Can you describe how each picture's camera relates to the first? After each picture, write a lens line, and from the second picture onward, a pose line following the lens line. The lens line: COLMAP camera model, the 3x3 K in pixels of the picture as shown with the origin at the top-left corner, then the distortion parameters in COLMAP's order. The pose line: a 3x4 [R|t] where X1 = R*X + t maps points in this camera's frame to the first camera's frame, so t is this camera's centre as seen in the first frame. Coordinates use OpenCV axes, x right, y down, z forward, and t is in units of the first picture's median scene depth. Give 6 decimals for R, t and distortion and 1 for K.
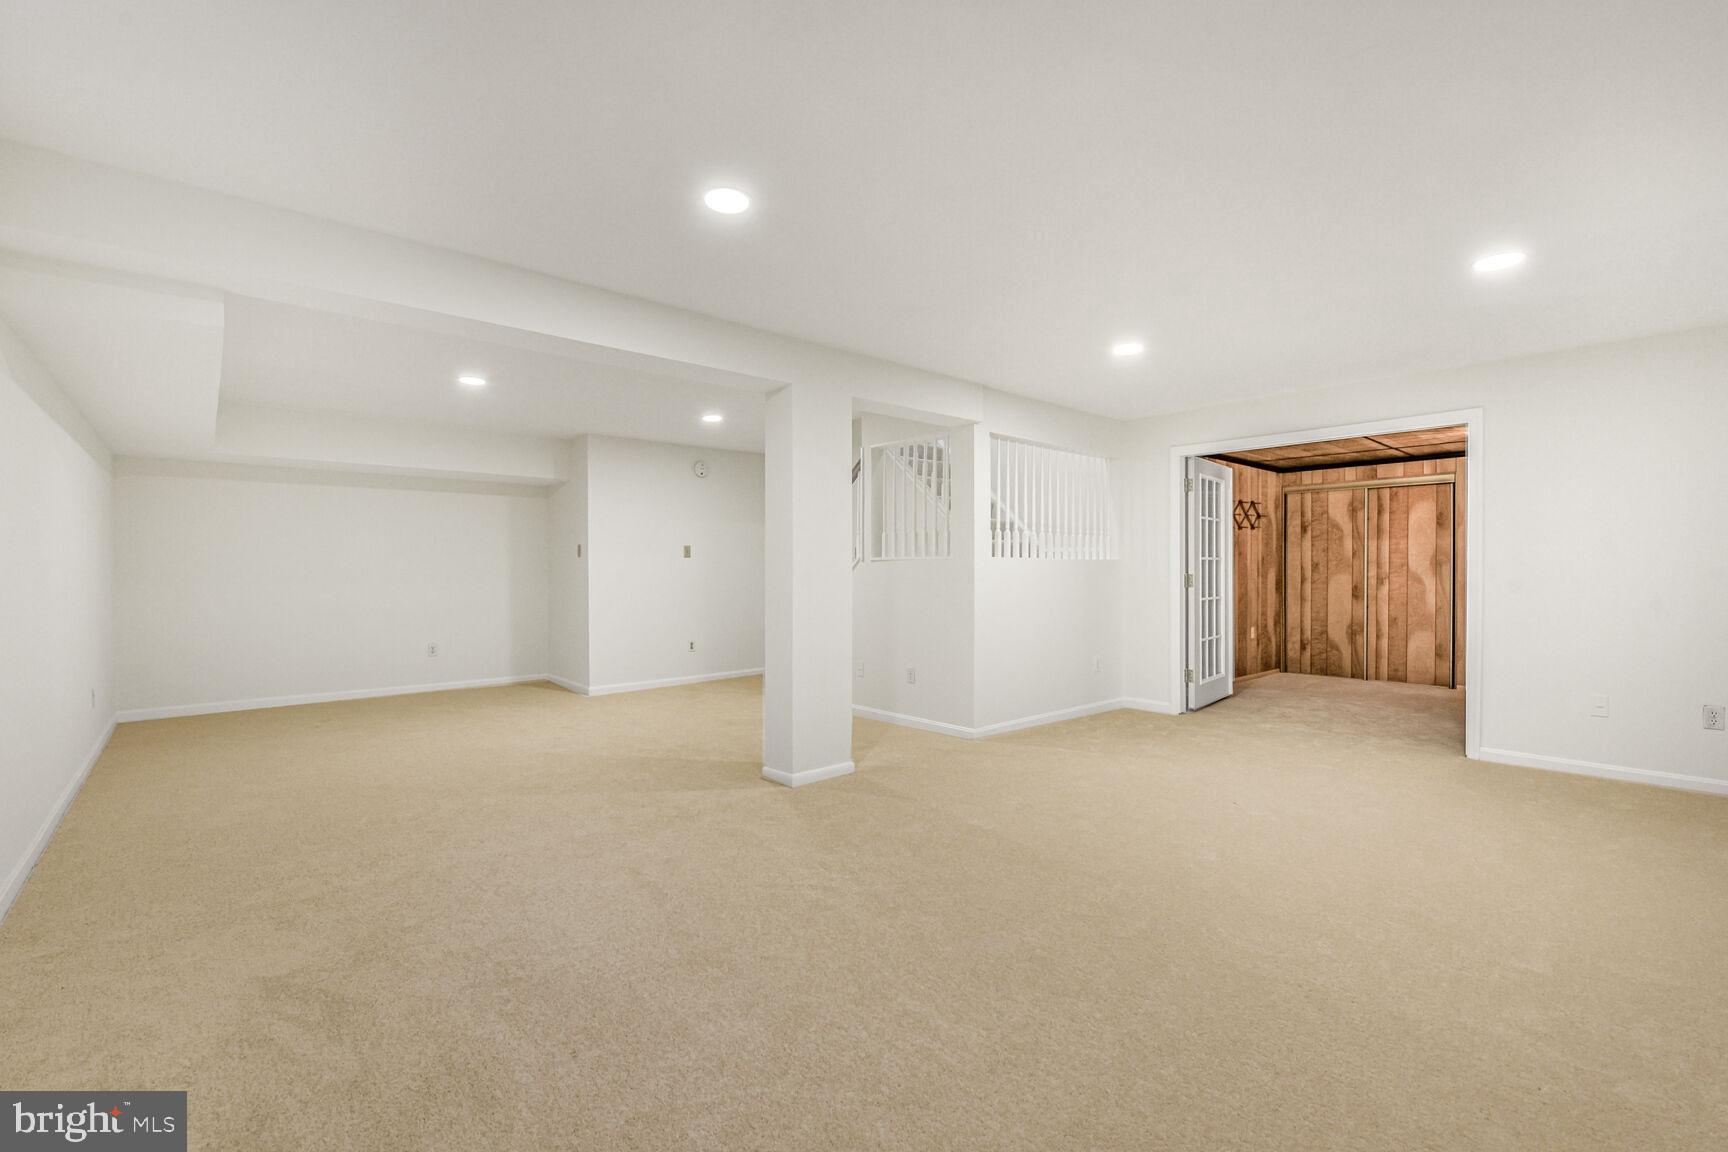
lens RADIAL K [[754.2, 0, 865.6], [0, 754.2, 574.2], [0, 0, 1]] dist [-0.000710, 0.000130]
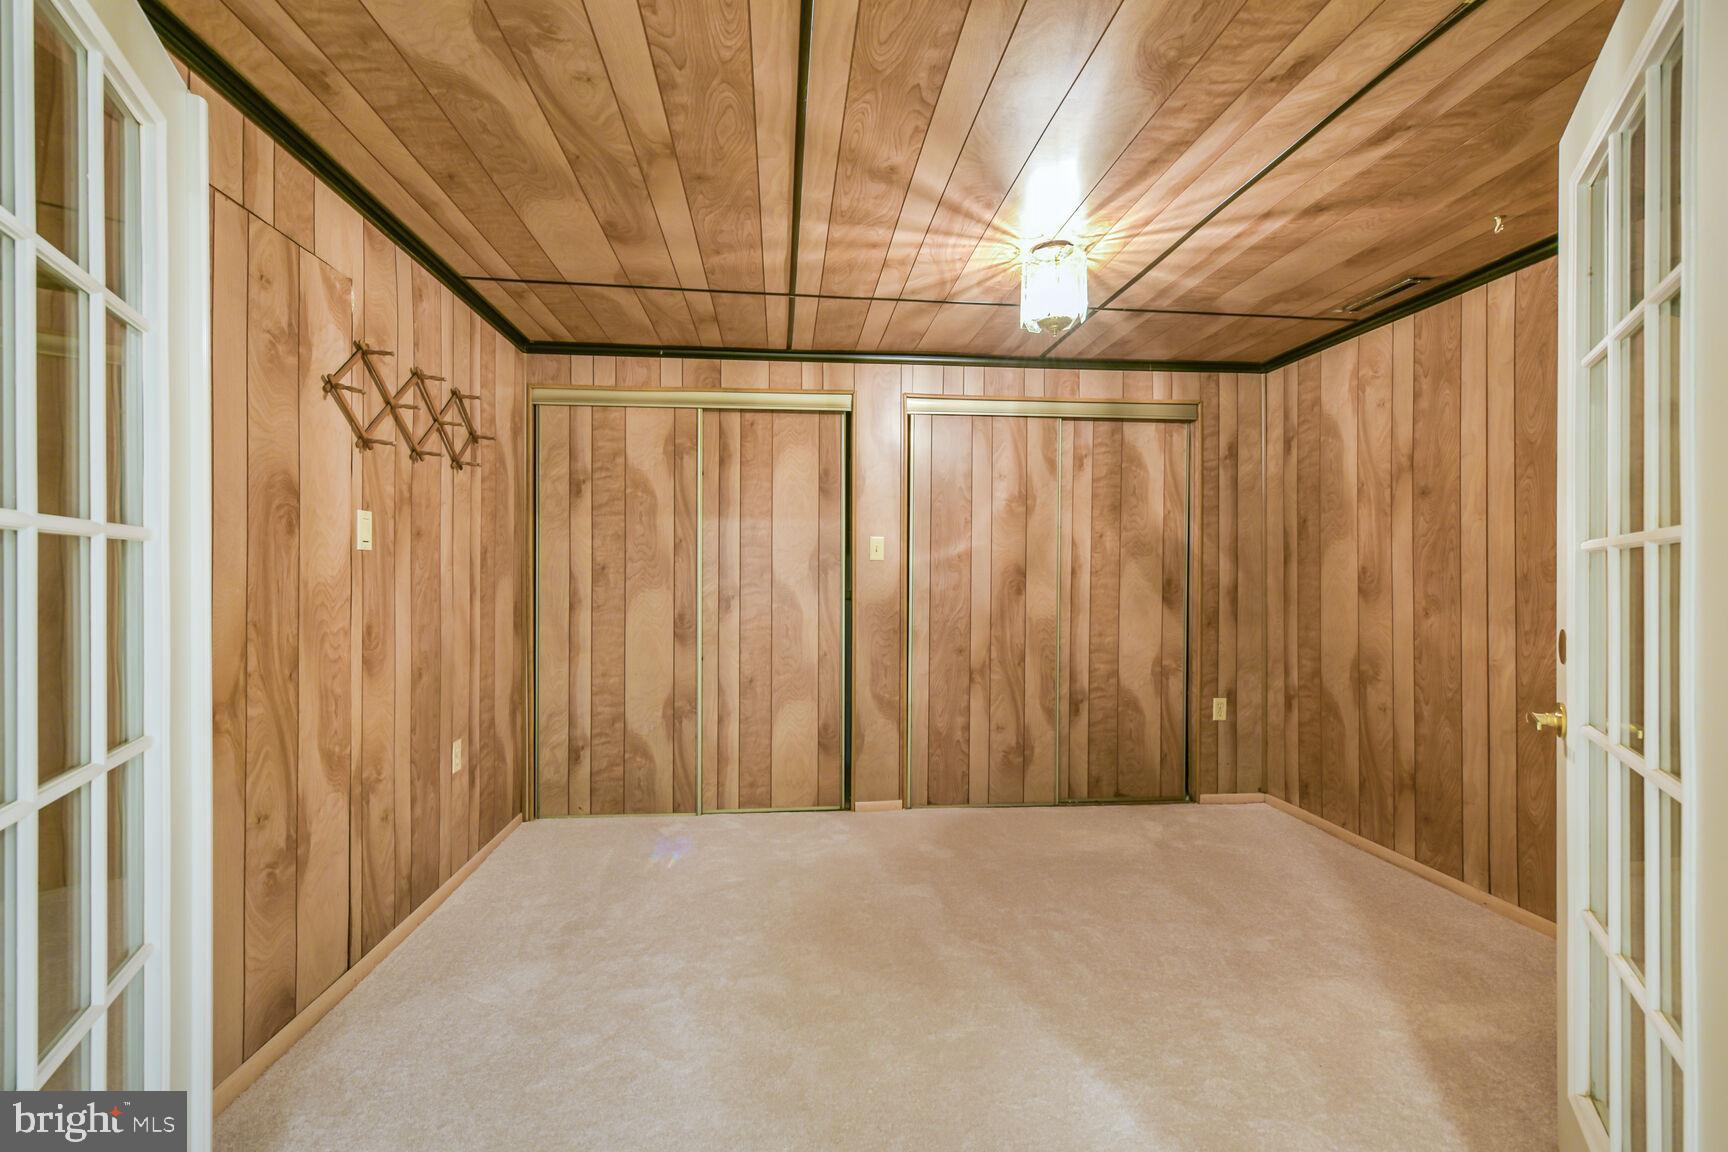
lens RADIAL K [[754.2, 0, 864.4], [0, 754.2, 571.4], [0, 0, 1]] dist [-0.000710, 0.000130]
pose [[0.572499, -0.000164, 0.819905, 0.327927], [0.001856, 0.999998, -0.001096, -0.010489], [-0.819903, 0.002149, 0.572498, 0.631040]]
